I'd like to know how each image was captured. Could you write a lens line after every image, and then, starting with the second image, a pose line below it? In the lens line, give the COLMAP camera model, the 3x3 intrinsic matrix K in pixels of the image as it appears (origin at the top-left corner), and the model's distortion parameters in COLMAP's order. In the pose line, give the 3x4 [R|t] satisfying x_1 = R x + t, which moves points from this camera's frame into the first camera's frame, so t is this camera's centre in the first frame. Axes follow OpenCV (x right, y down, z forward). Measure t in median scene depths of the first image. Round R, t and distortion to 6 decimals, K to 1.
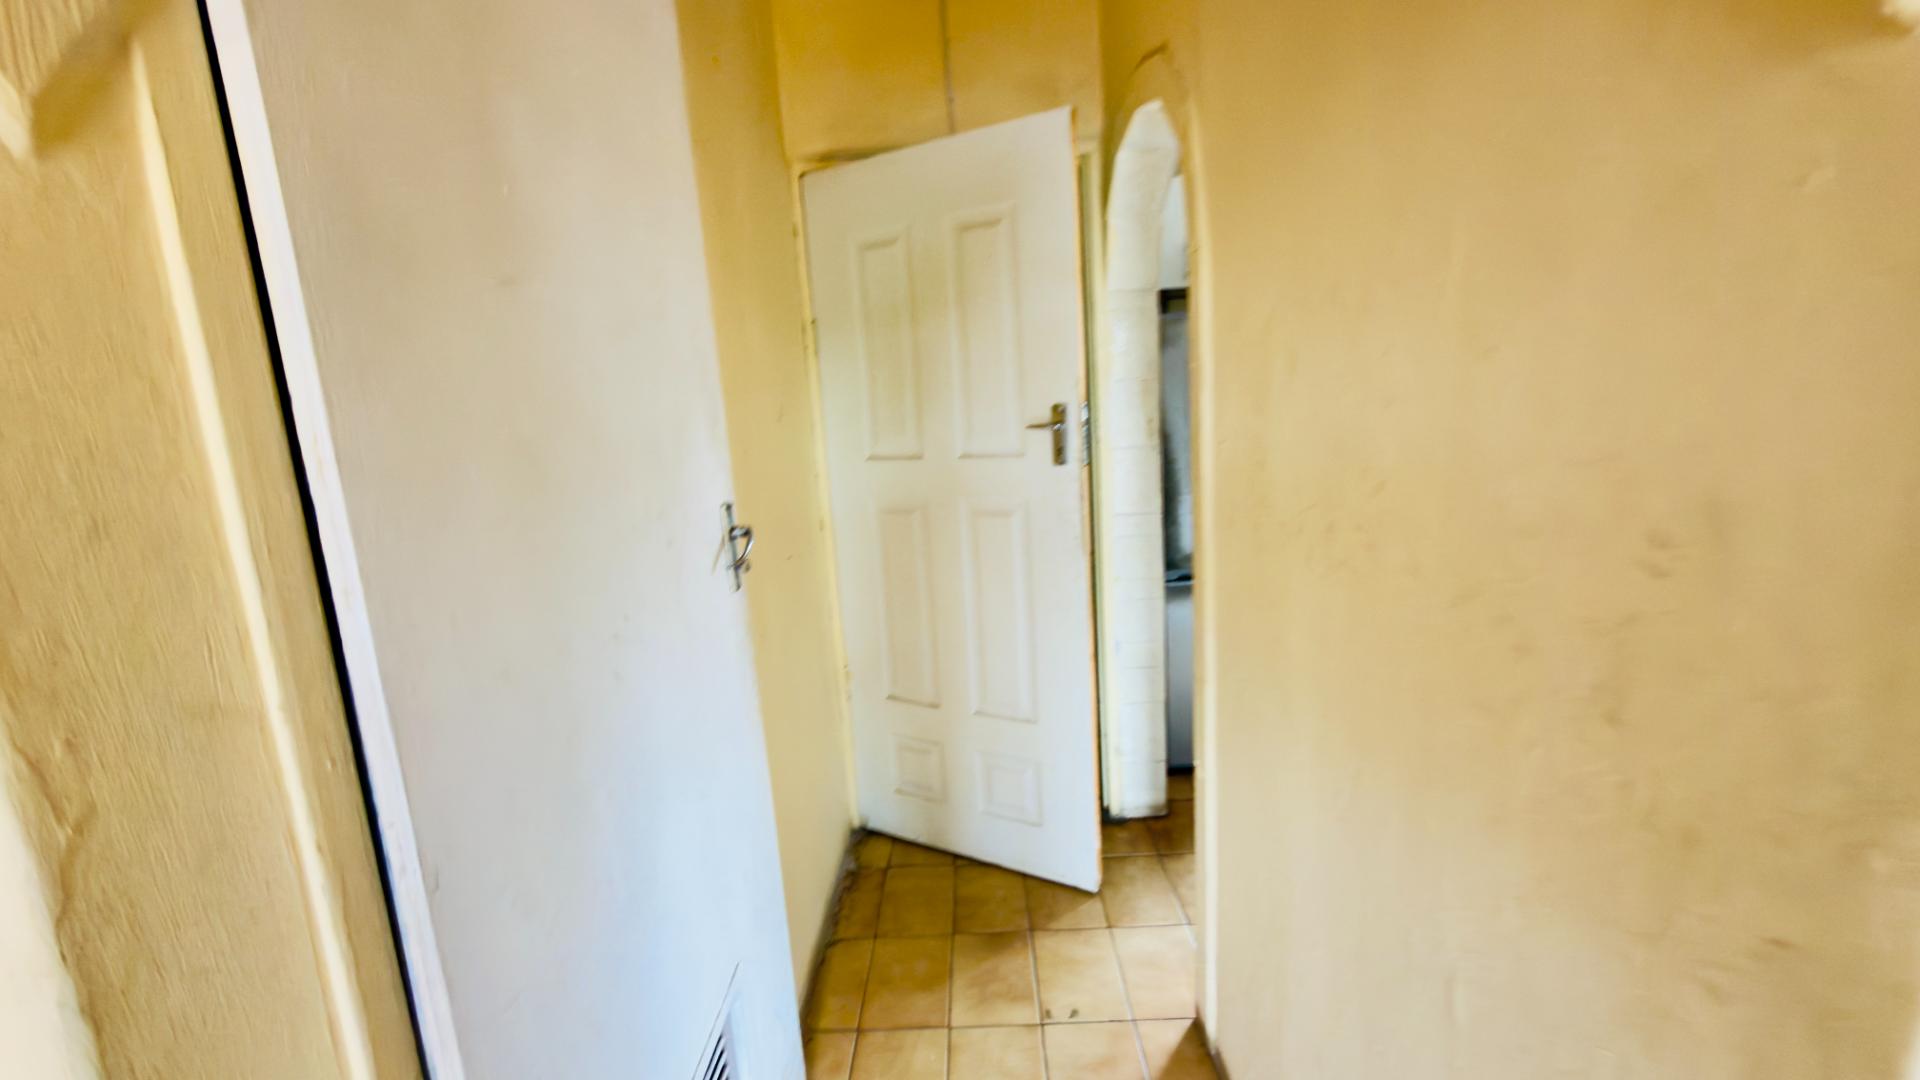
lens RADIAL K [[750.7, 0, 960.0], [0, 750.7, 540.0], [0, 0, 1]] dist [-0.001614, -0.000447]
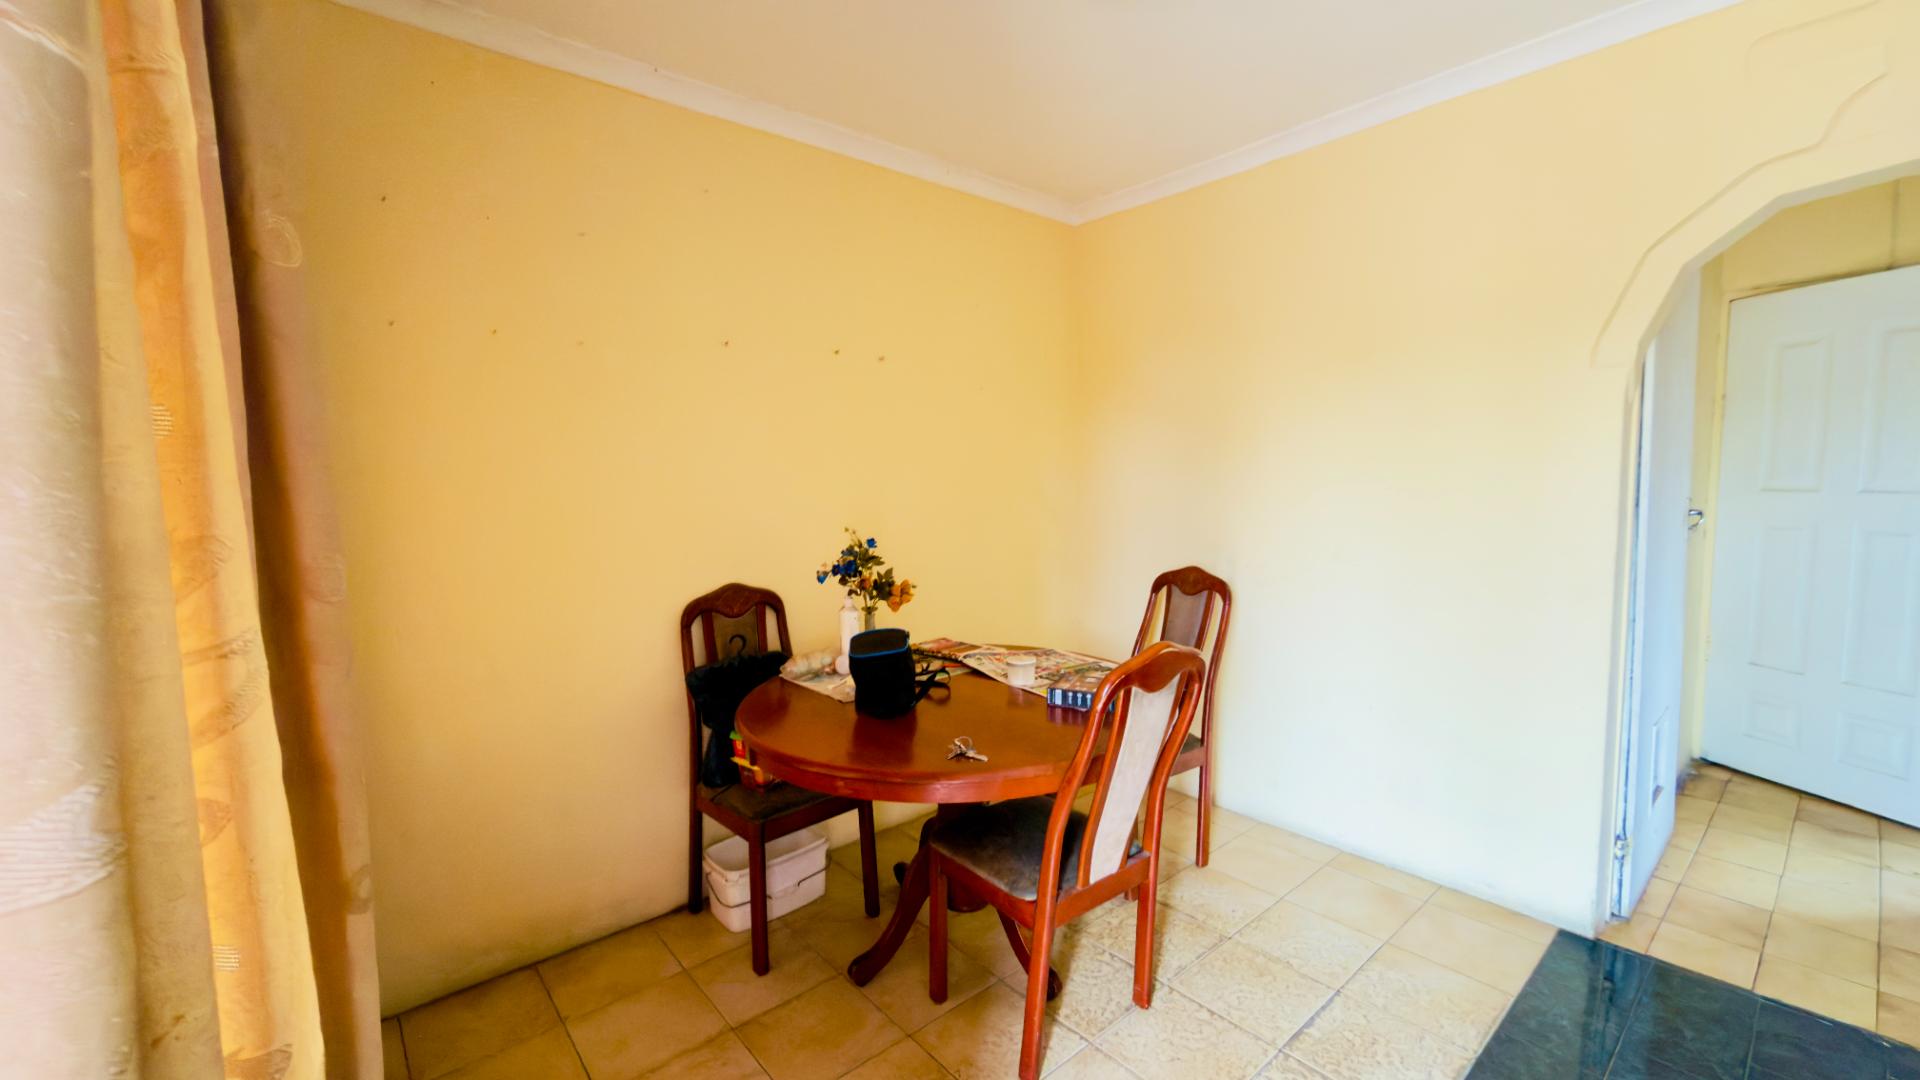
lens RADIAL K [[750.7, 0, 960.0], [0, 750.7, 540.0], [0, 0, 1]] dist [-0.001614, -0.000447]
pose [[0.633194, 0.113502, -0.765625, 0.014651], [-0.148043, 0.988686, 0.024135, 0.186002], [0.759703, 0.098064, 0.642834, -1.122554]]
